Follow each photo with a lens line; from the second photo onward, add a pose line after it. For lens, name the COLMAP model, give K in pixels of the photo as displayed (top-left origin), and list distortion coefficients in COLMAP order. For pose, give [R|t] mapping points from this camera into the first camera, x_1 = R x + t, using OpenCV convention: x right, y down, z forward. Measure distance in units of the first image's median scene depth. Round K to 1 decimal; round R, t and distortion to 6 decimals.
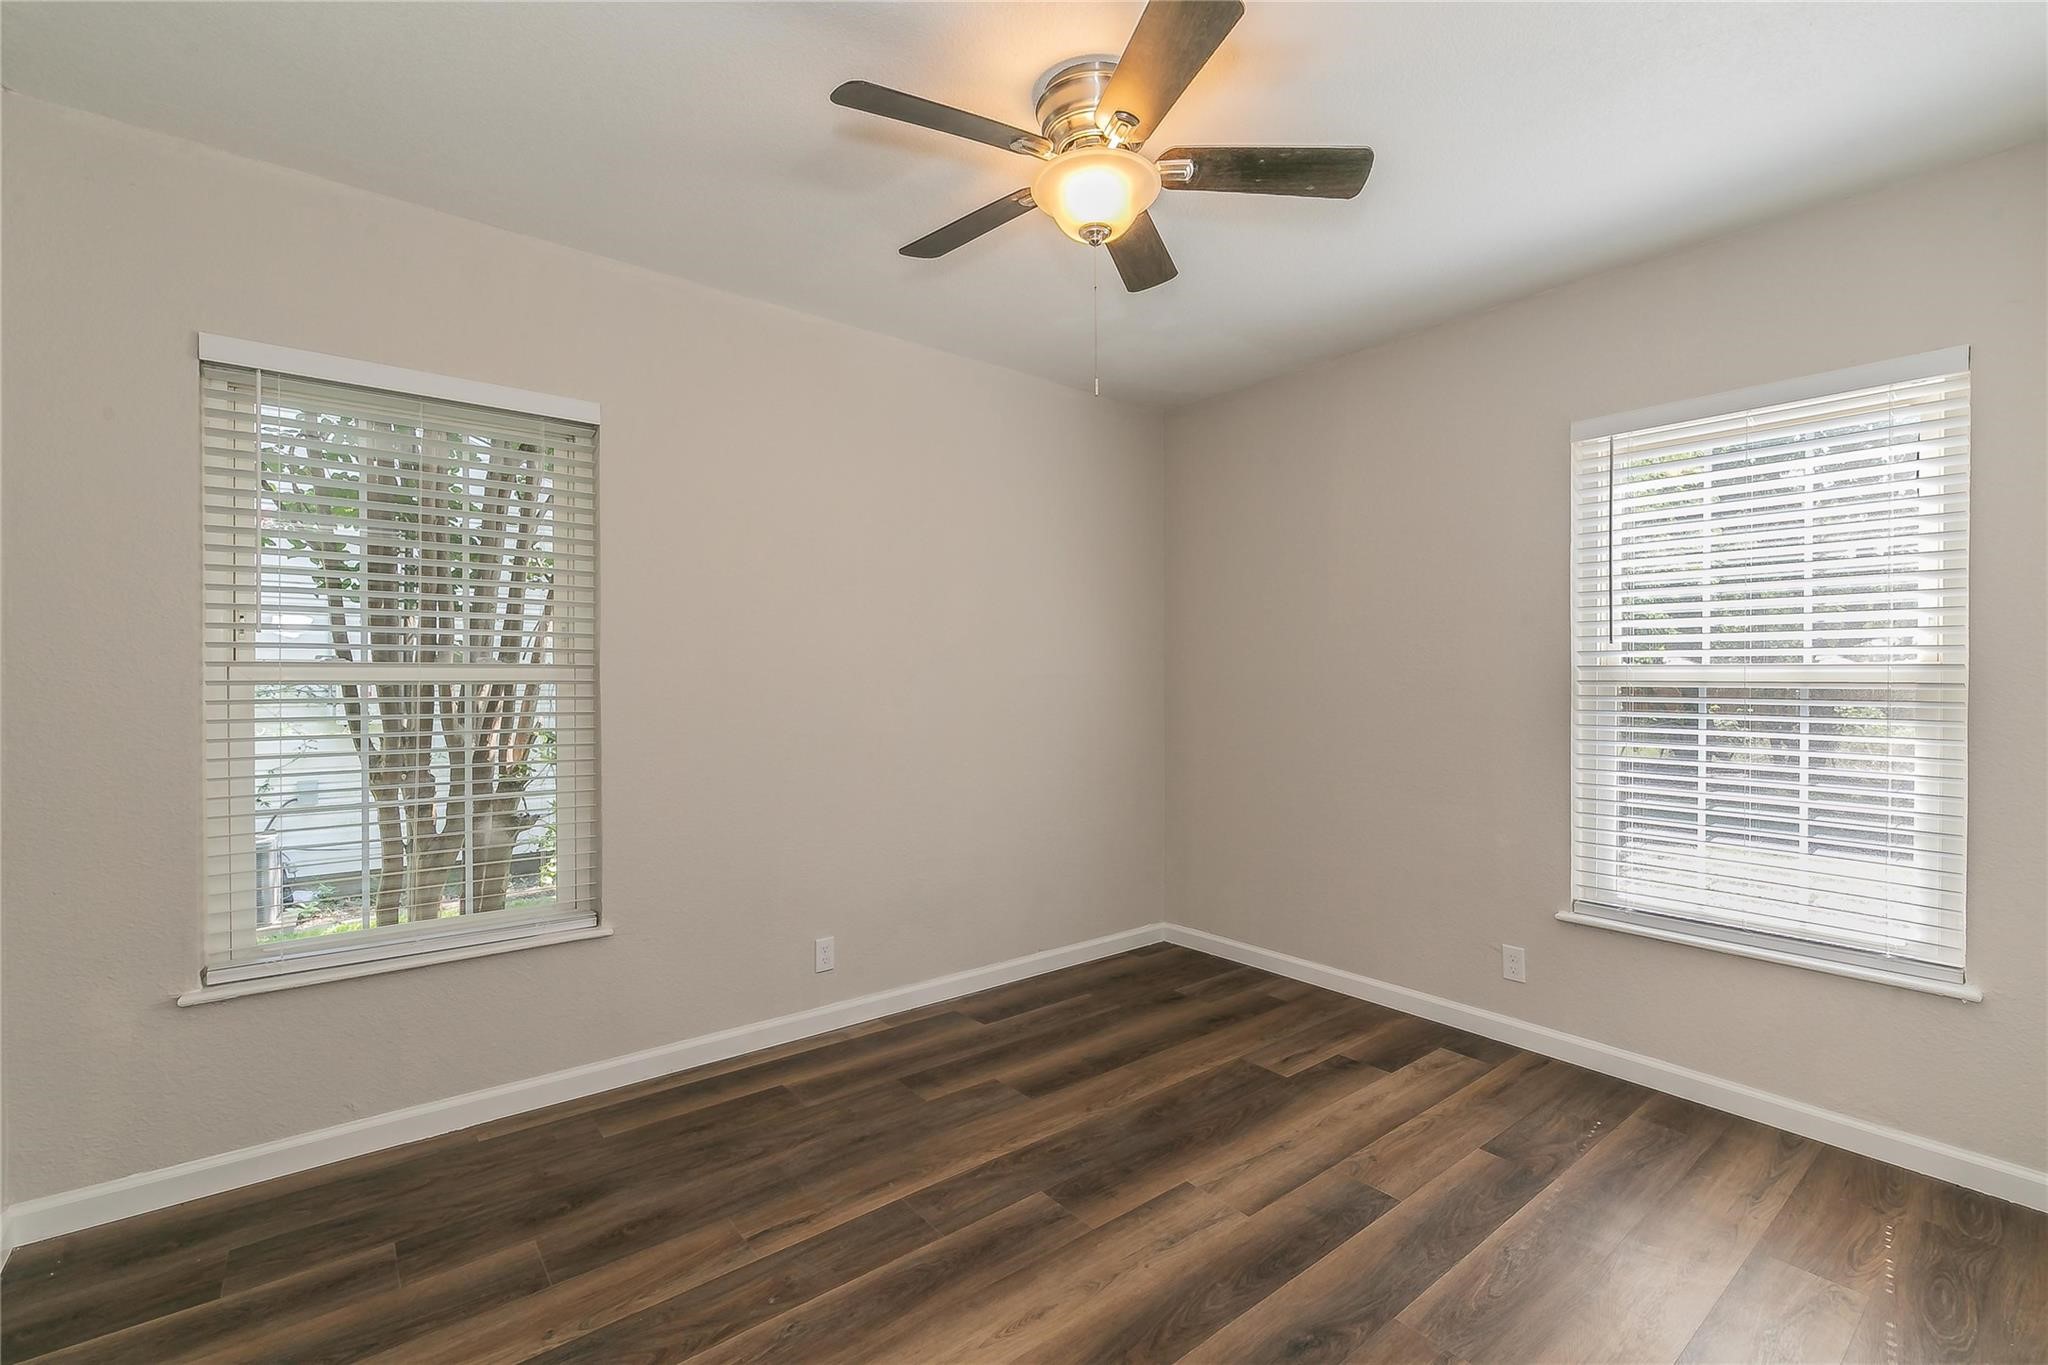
lens RADIAL K [[885.3, 0, 1029.8], [0, 885.3, 679.6], [0, 0, 1]] dist [0.002126, -0.000858]
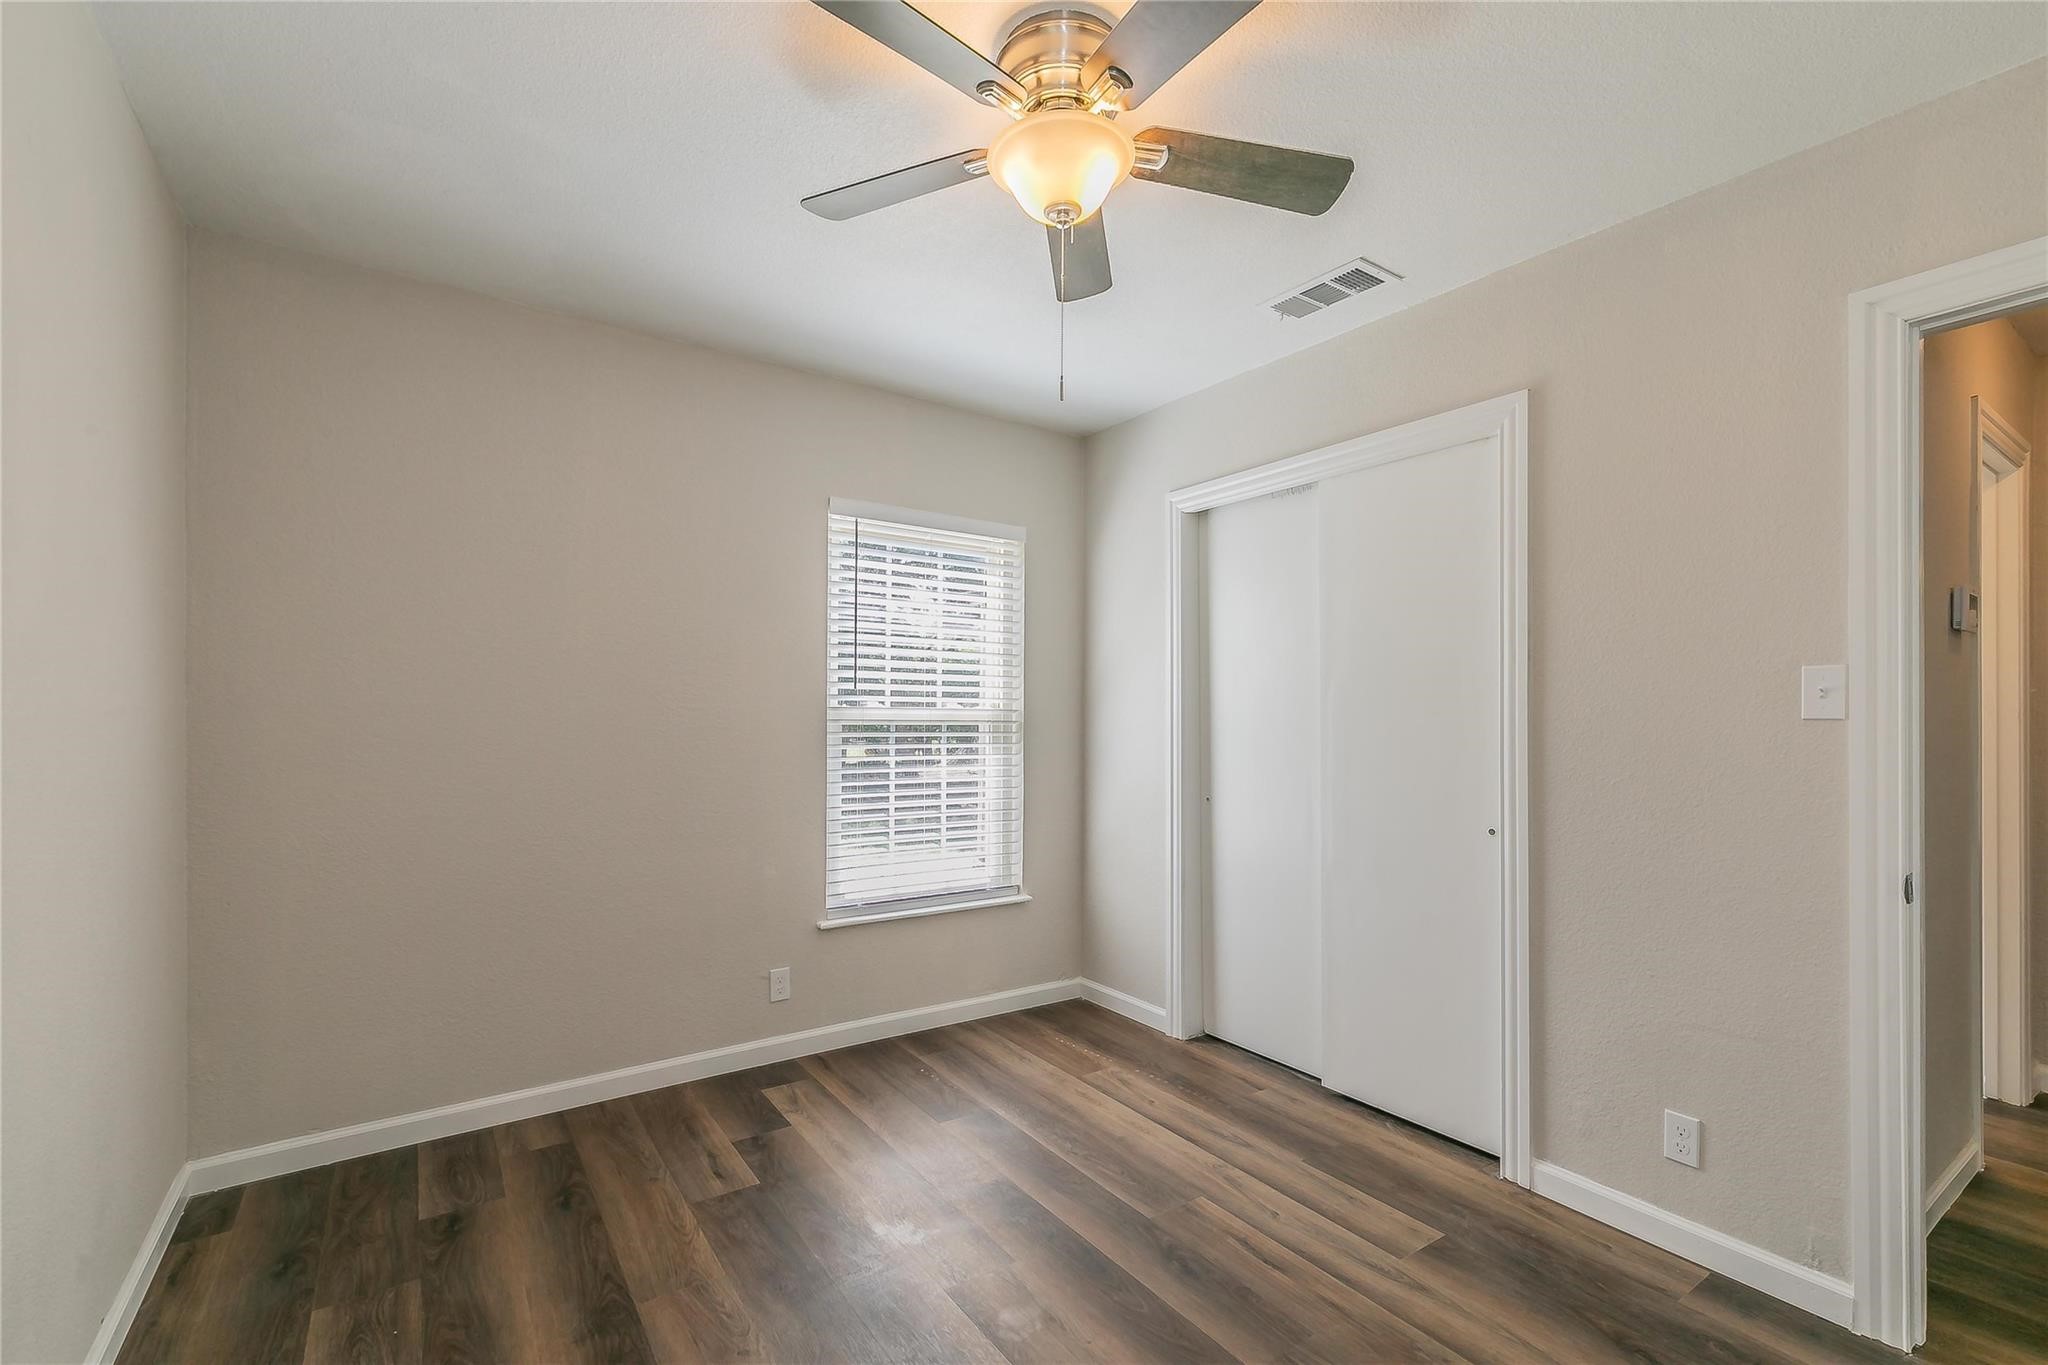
lens RADIAL K [[885.3, 0, 1064.6], [0, 885.3, 719.6], [0, 0, 1]] dist [0.002126, -0.000858]
pose [[0.058852, -0.003995, 0.998259, -0.542829], [-0.003839, 0.999984, 0.004228, -0.005026], [-0.998259, -0.004081, 0.058835, 0.650561]]
